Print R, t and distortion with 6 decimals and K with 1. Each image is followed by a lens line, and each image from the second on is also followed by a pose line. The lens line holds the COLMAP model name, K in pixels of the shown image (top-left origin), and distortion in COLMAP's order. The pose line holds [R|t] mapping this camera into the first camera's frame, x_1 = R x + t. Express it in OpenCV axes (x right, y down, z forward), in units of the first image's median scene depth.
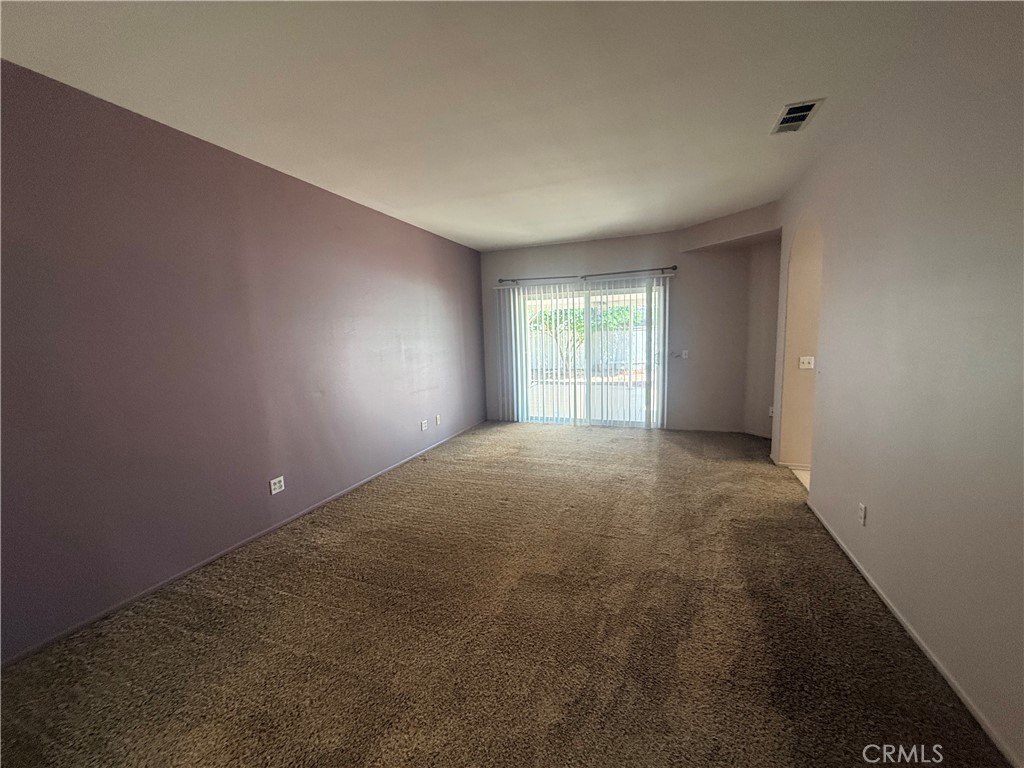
lens RADIAL K [[408.3, 0, 514.8], [0, 408.3, 383.1], [0, 0, 1]] dist [-0.001203, 0.000084]
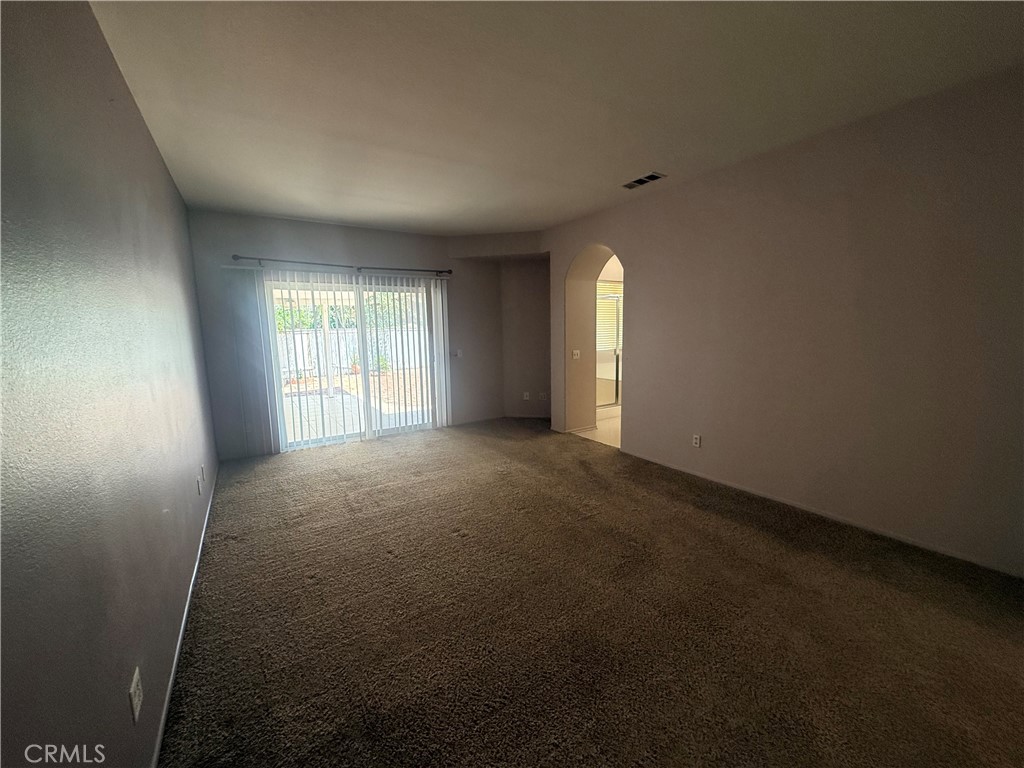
lens RADIAL K [[408.3, 0, 513.2], [0, 408.3, 383.8], [0, 0, 1]] dist [-0.001203, 0.000084]
pose [[0.599400, -0.090959, 0.795264, -0.374324], [0.099391, 0.994291, 0.038811, -0.019753], [-0.794255, 0.055779, 0.605019, 0.249078]]
